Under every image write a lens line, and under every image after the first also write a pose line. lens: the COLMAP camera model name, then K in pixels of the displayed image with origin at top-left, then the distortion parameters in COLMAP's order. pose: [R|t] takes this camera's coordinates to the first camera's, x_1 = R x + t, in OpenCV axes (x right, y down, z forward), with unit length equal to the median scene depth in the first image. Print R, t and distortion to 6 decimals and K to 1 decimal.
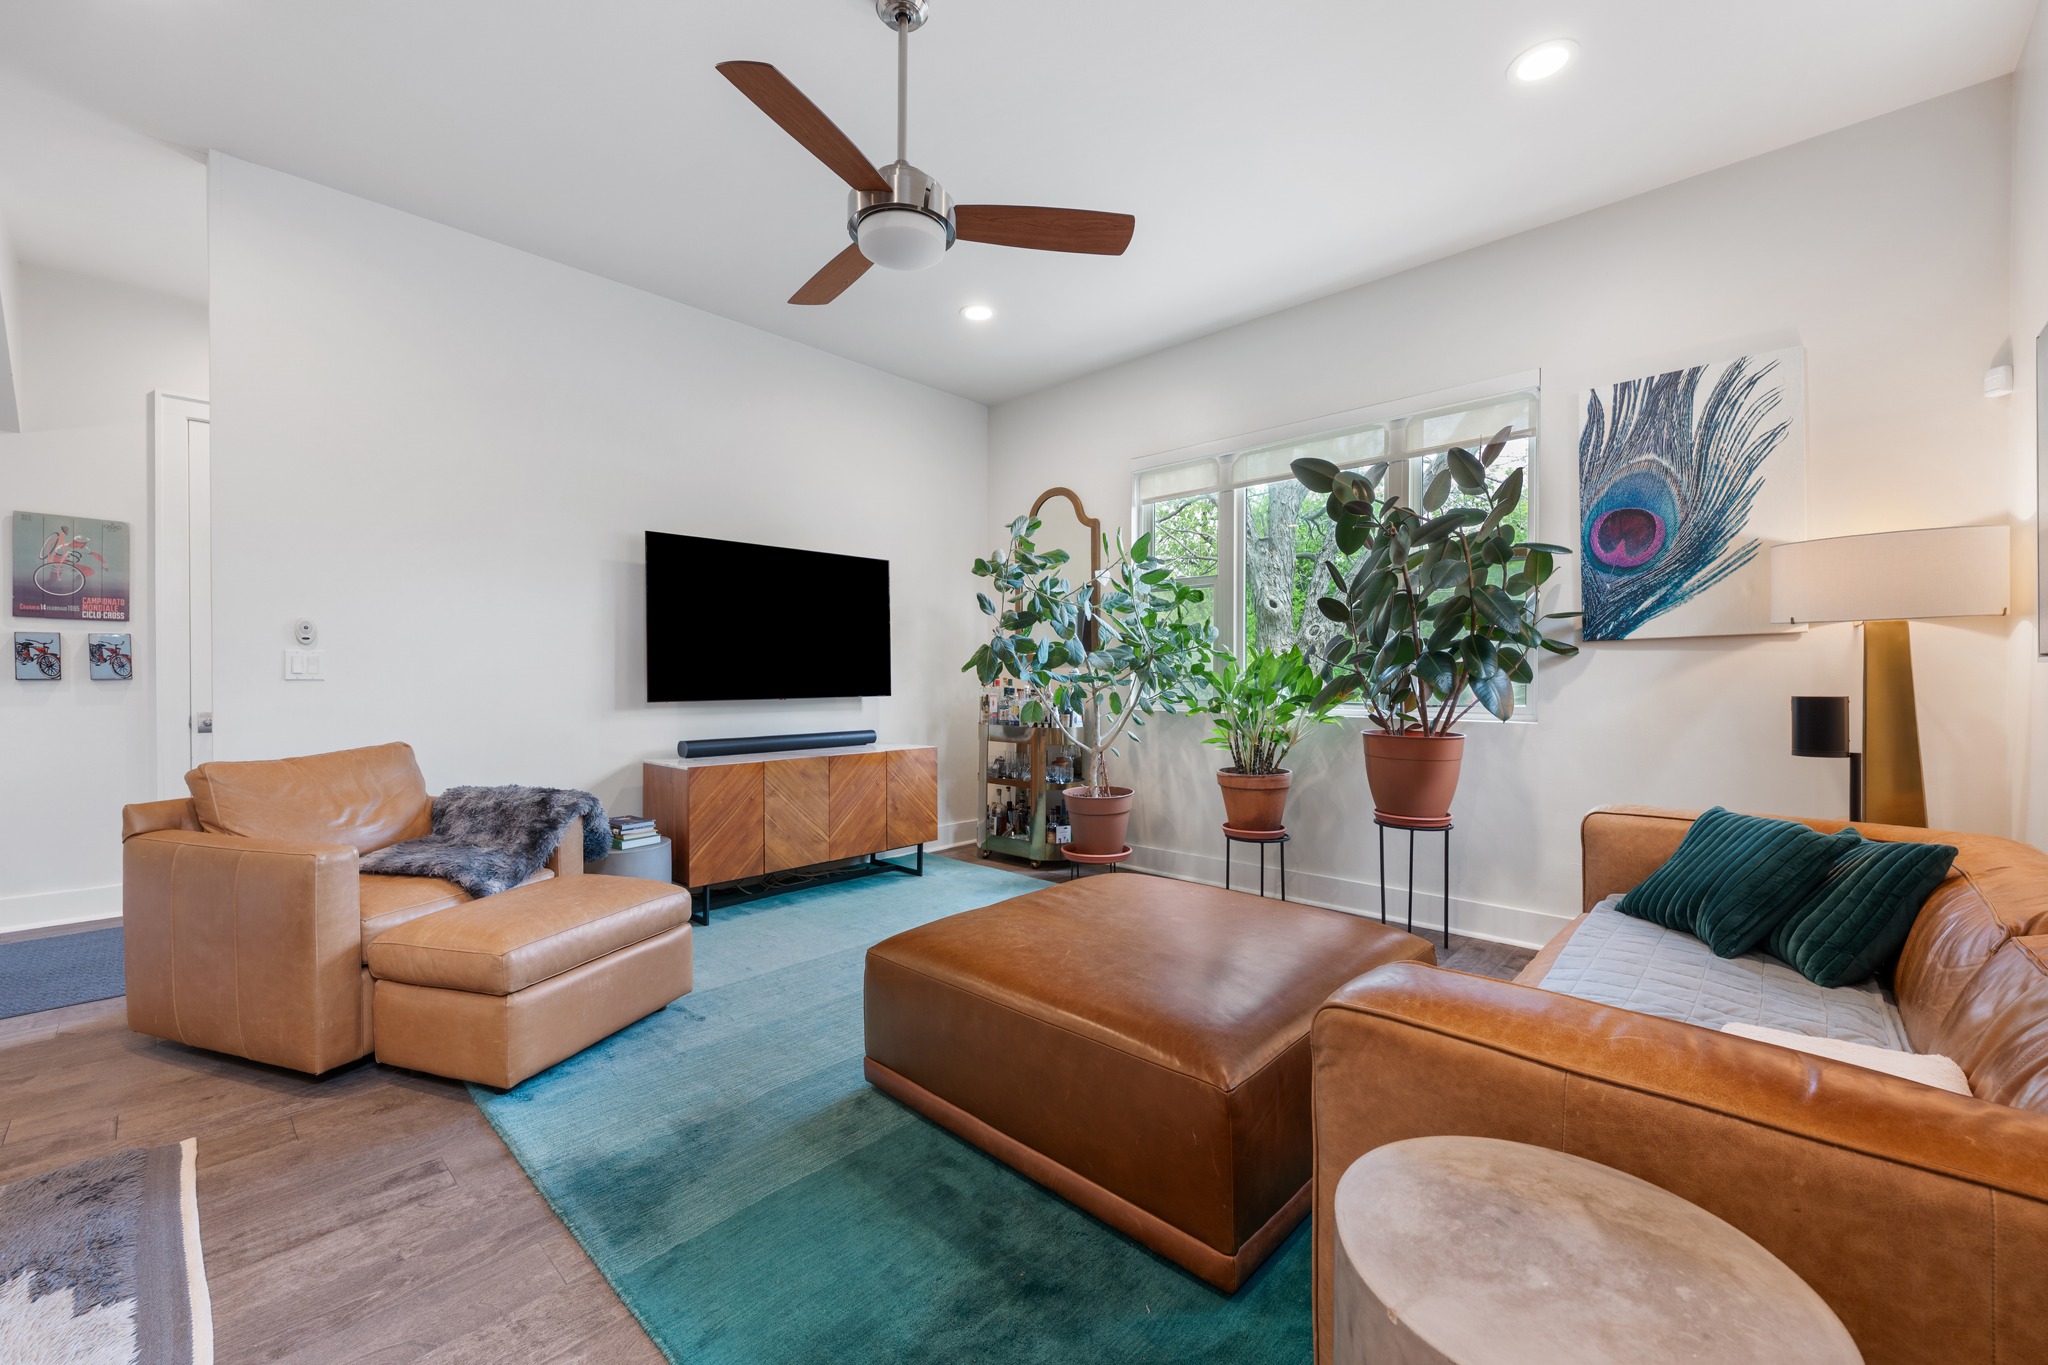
lens RADIAL K [[818.4, 0, 1018.8], [0, 818.4, 682.3], [0, 0, 1]] dist [0.000991, 0.000168]
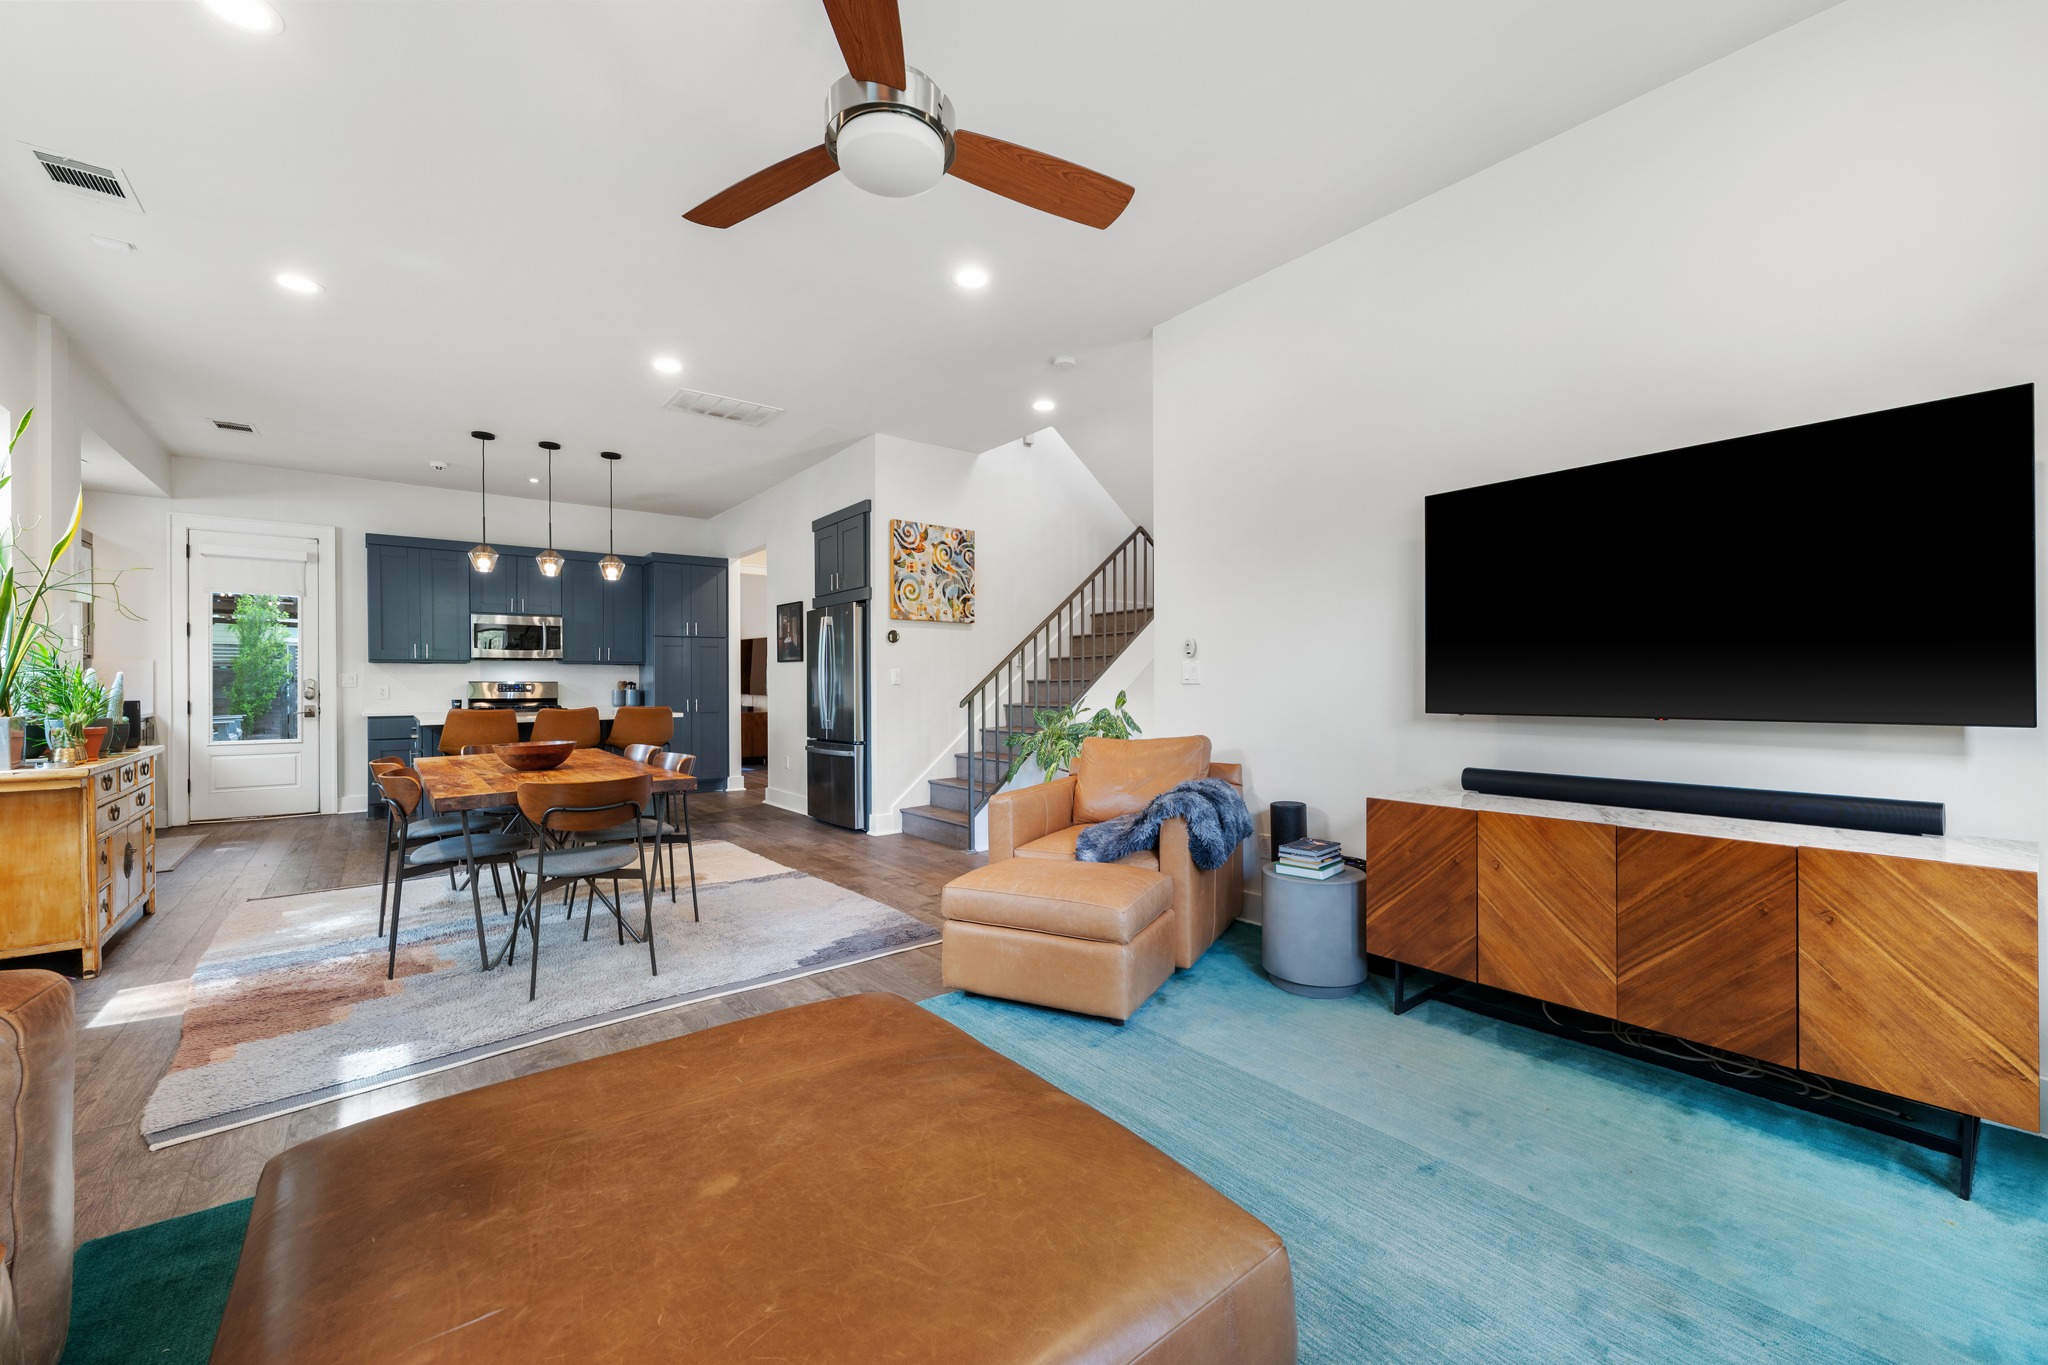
lens RADIAL K [[818.4, 0, 1030.9], [0, 818.4, 689.2], [0, 0, 1]] dist [0.000991, 0.000168]
pose [[-0.143528, 0.013677, -0.989552, 0.385013], [0.000085, 0.999905, 0.013808, -0.010027], [0.989646, 0.001898, -0.143515, 0.737226]]
